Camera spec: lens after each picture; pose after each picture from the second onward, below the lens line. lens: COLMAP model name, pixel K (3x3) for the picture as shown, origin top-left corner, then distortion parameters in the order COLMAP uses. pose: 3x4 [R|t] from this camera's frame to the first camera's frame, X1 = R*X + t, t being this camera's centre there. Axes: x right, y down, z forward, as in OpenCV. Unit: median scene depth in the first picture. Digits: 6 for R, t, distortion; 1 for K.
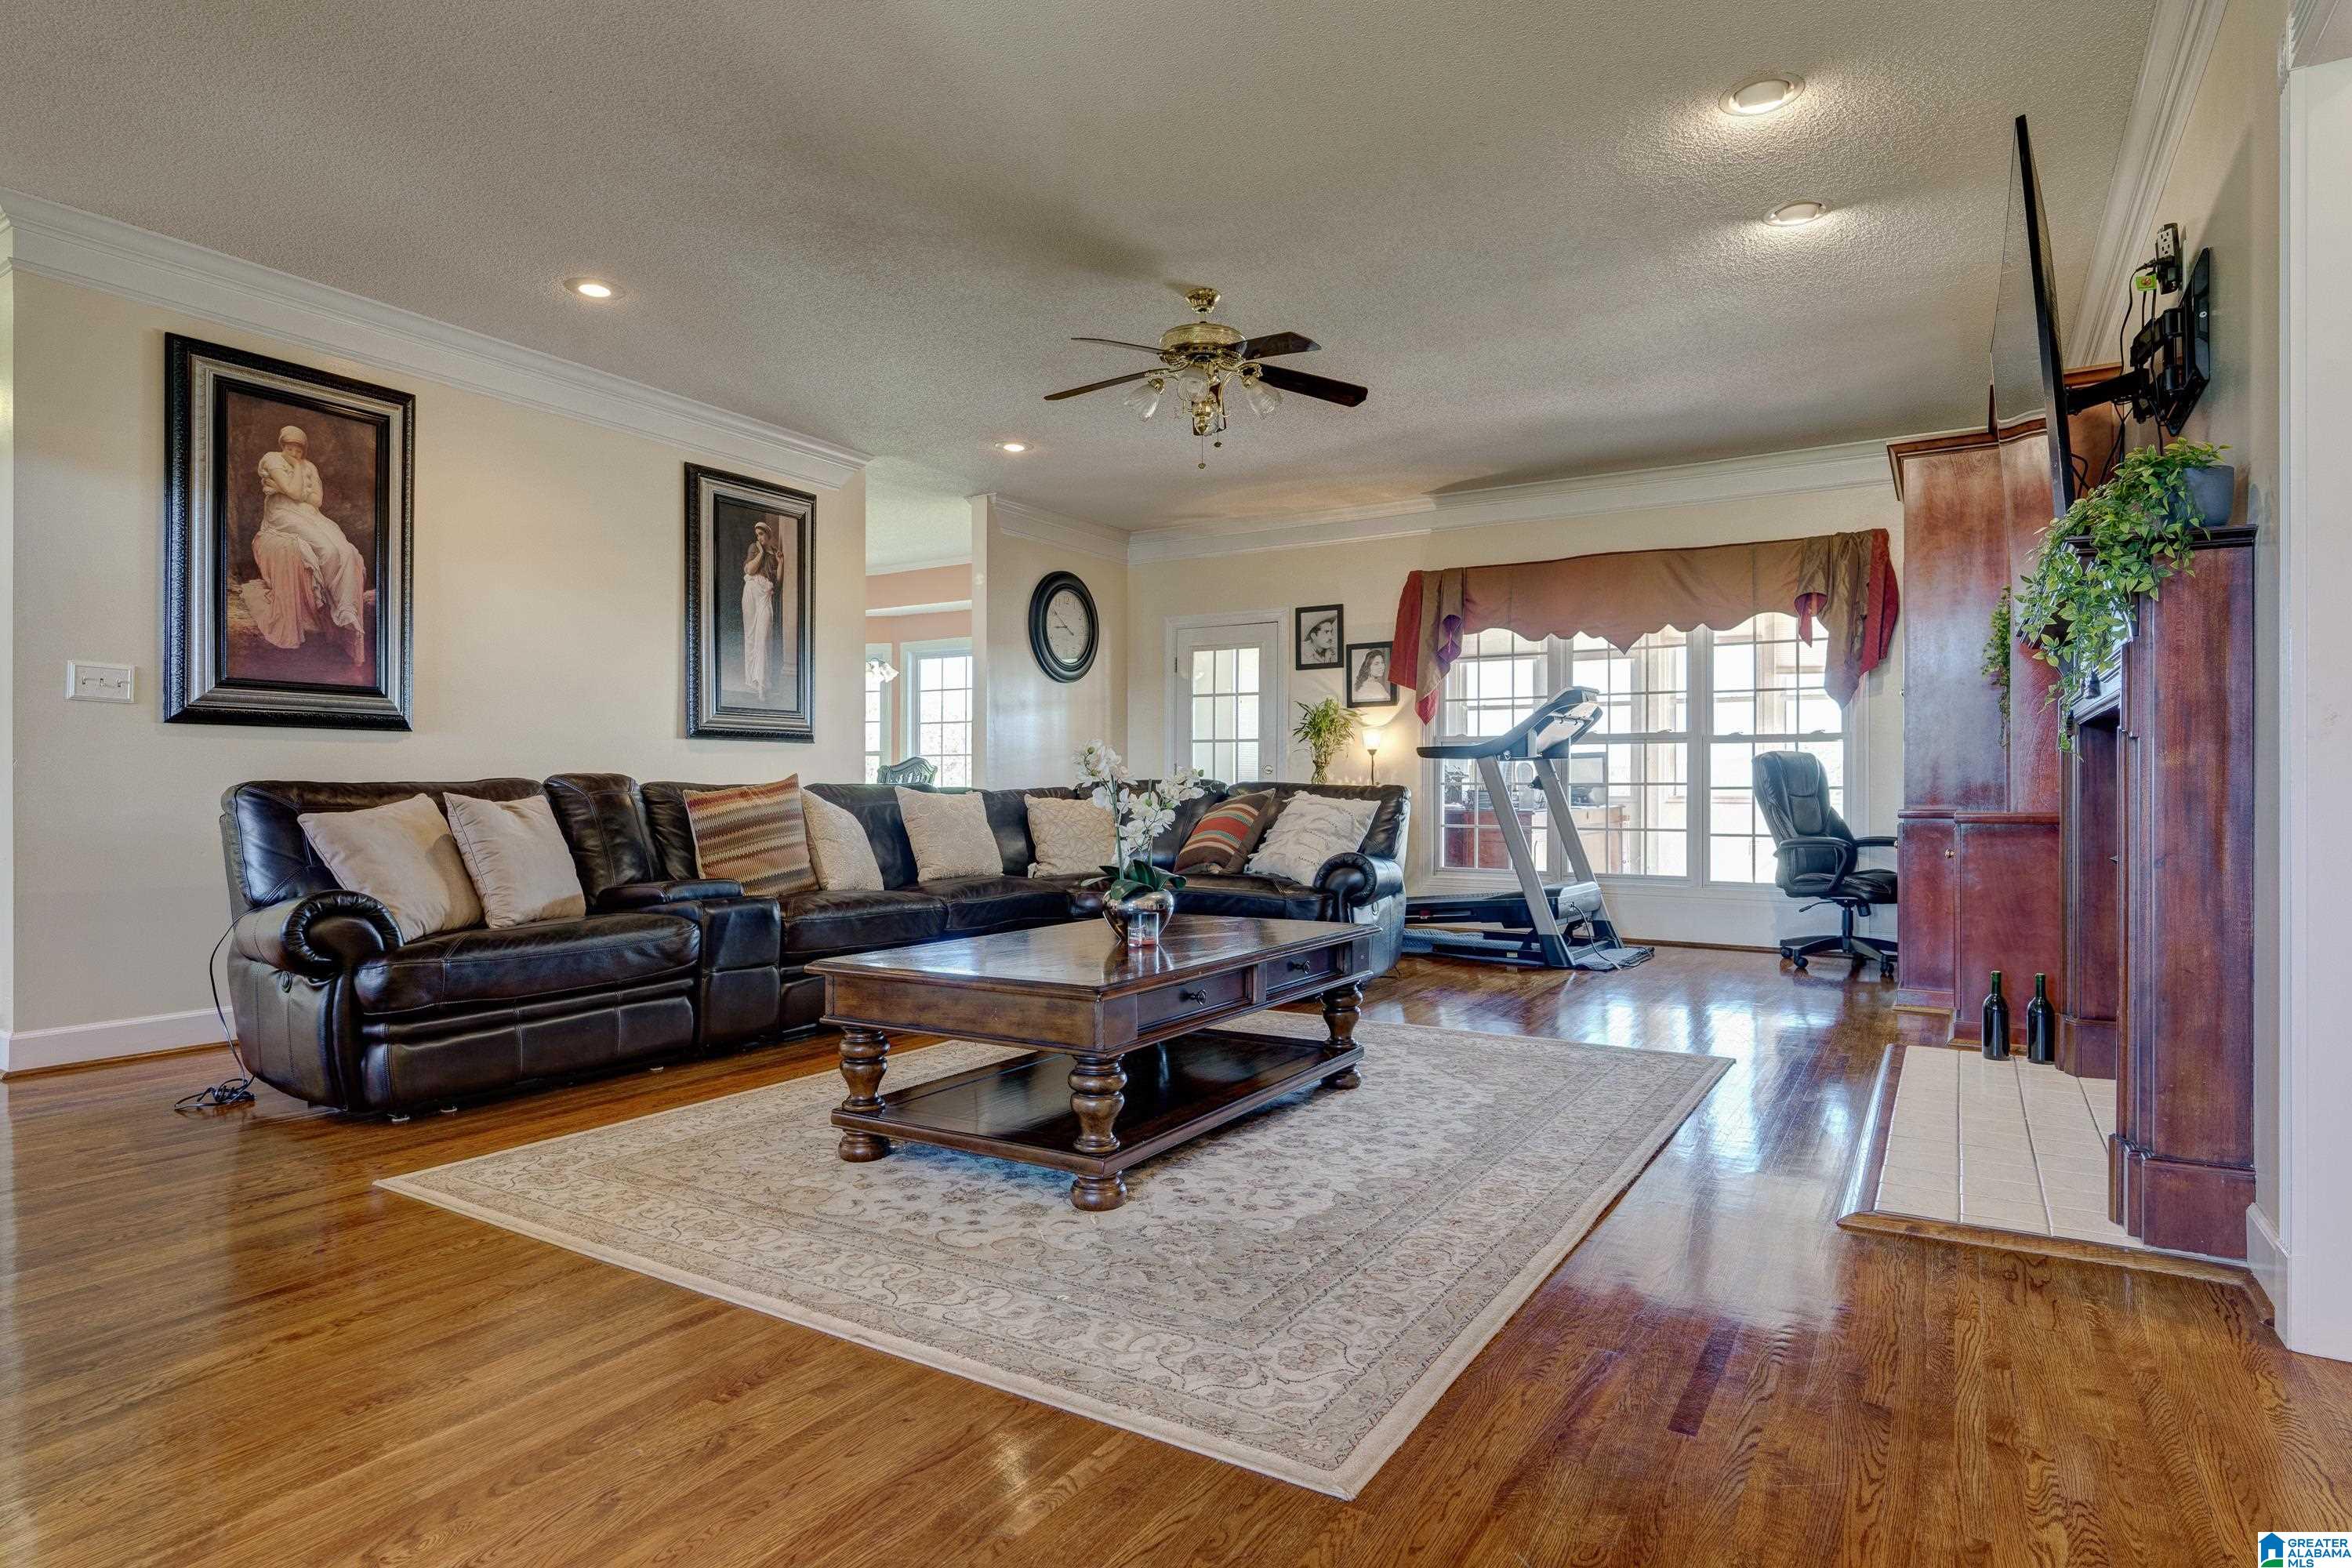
lens RADIAL K [[1276.1, 0, 1176.0], [0, 1276.1, 784.0], [0, 0, 1]] dist [0.000212, -0.000219]
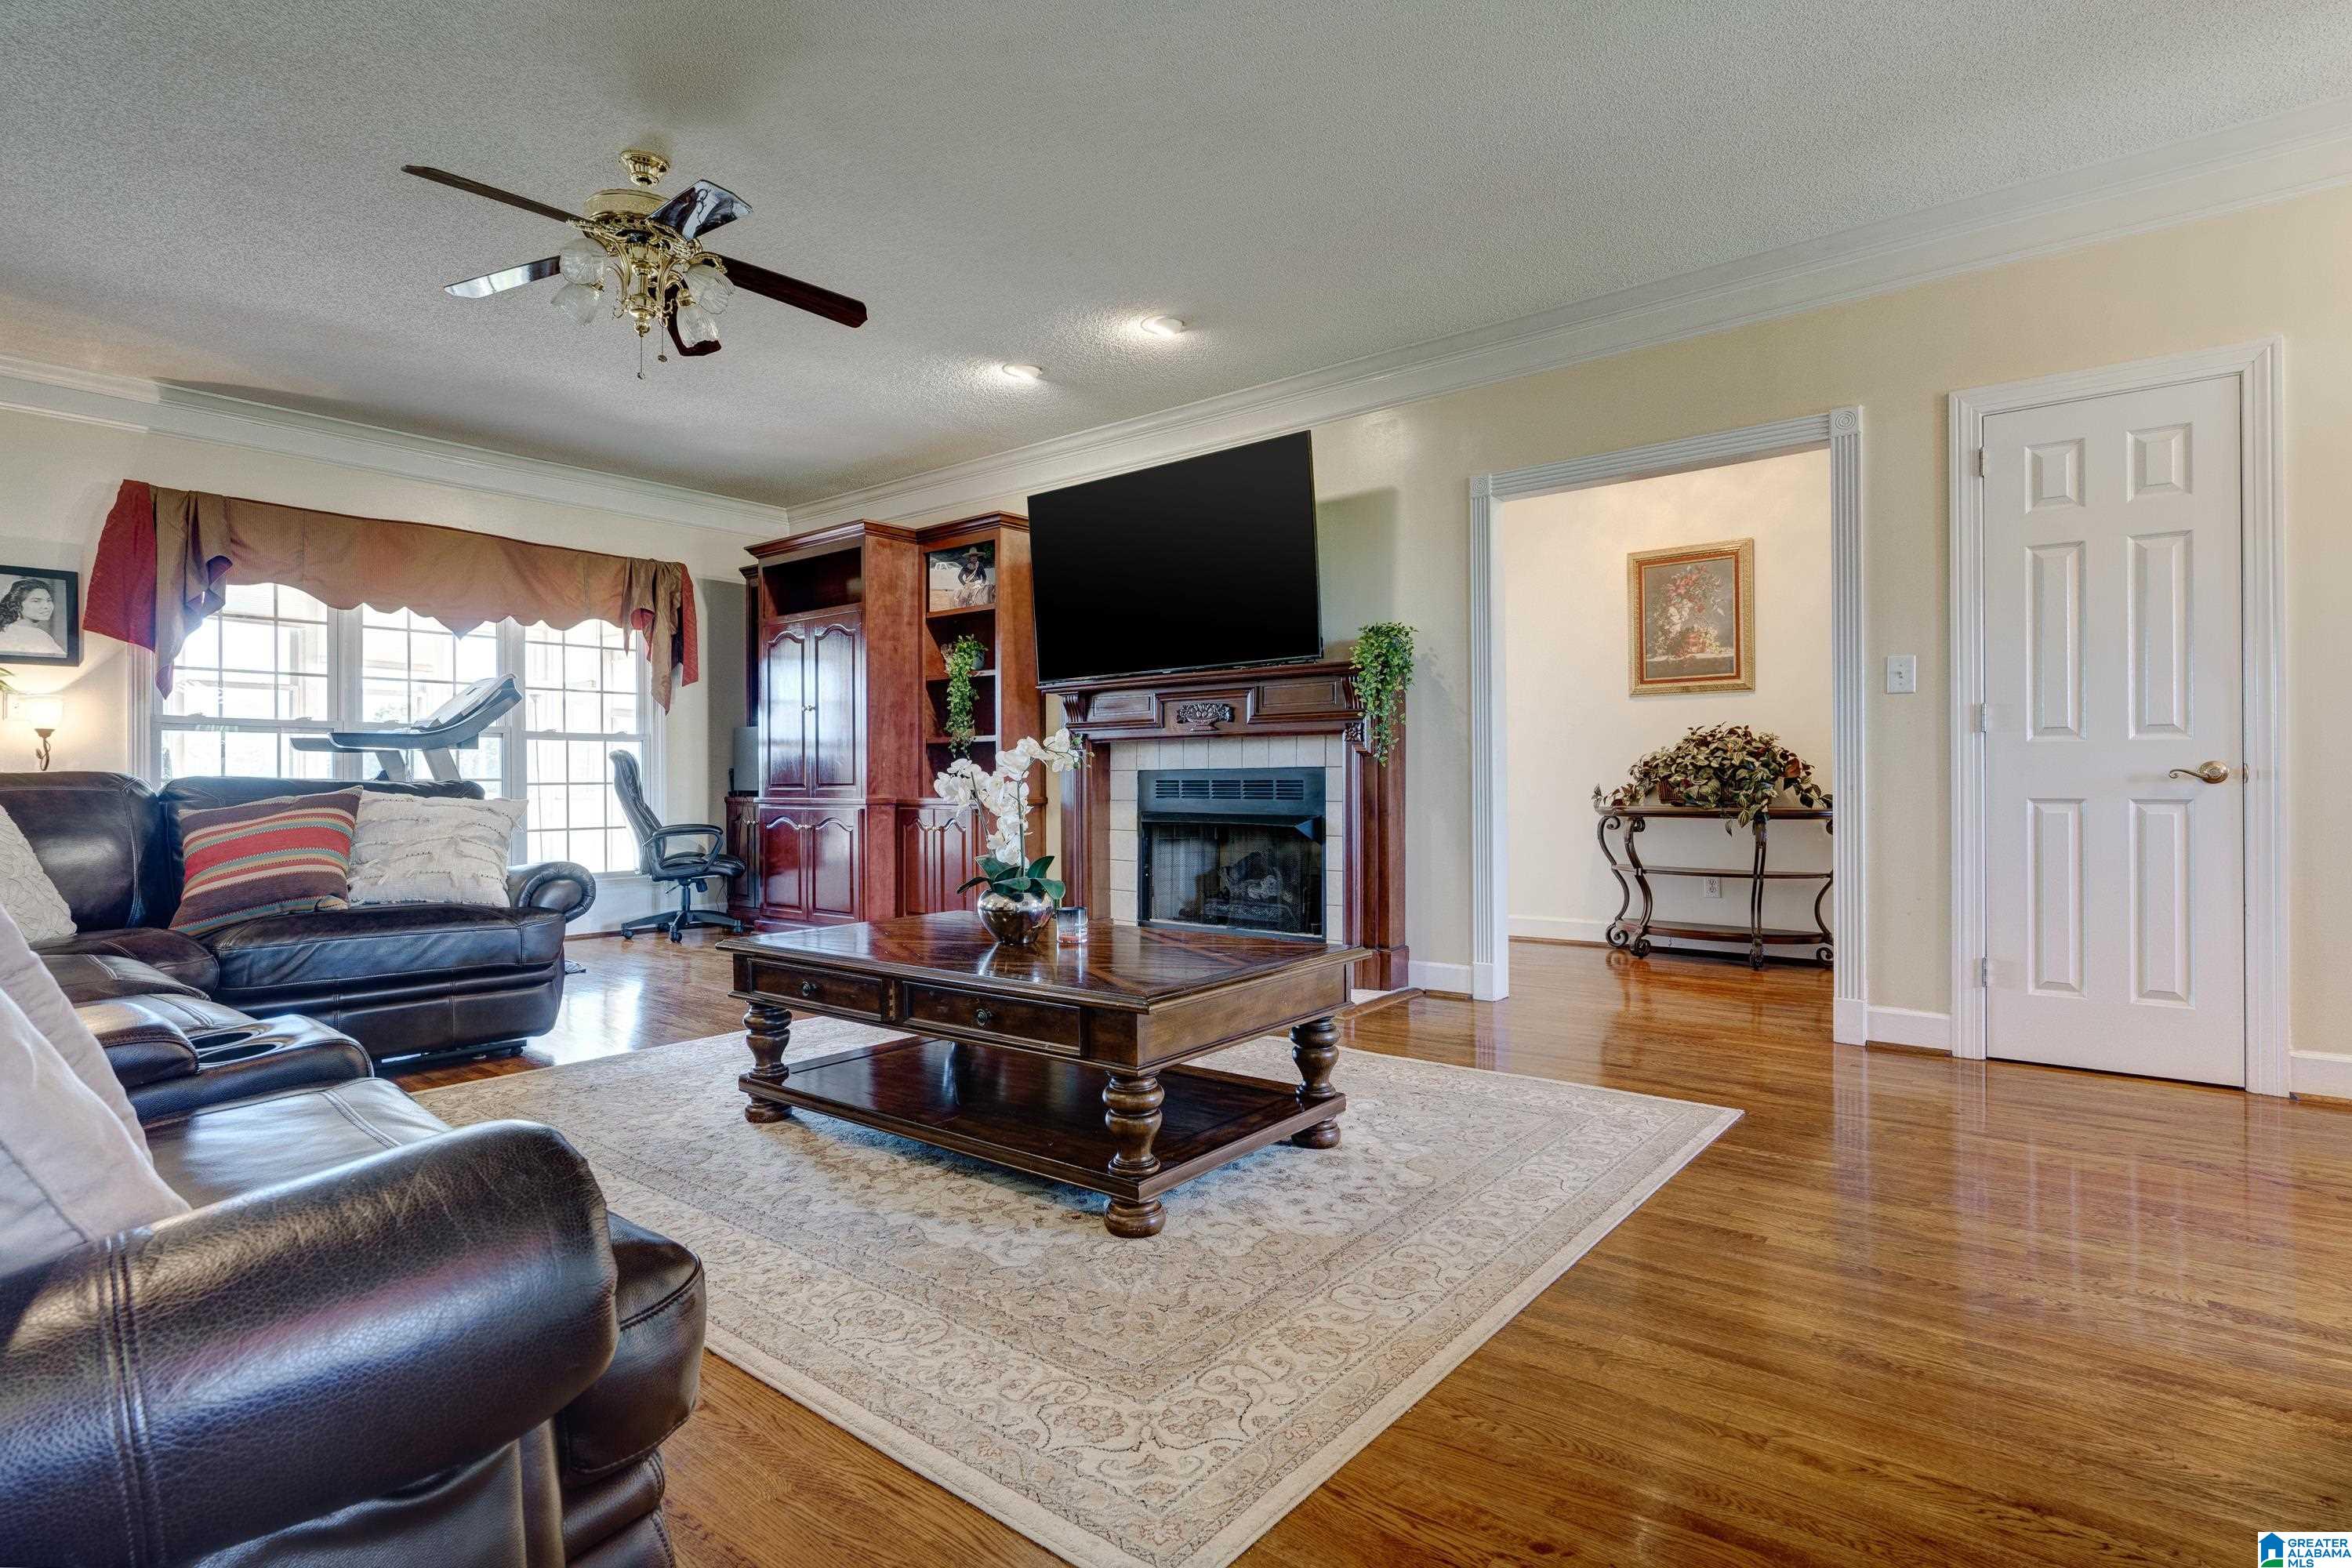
lens RADIAL K [[1167.3, 0, 1176.0], [0, 1167.3, 784.0], [0, 0, 1]] dist [-0.000623, 0.000122]
pose [[0.126088, -0.004534, 0.992009, -1.029641], [0.001763, 0.999989, 0.004346, 0.000351], [-0.992017, 0.001201, 0.126095, 0.912508]]
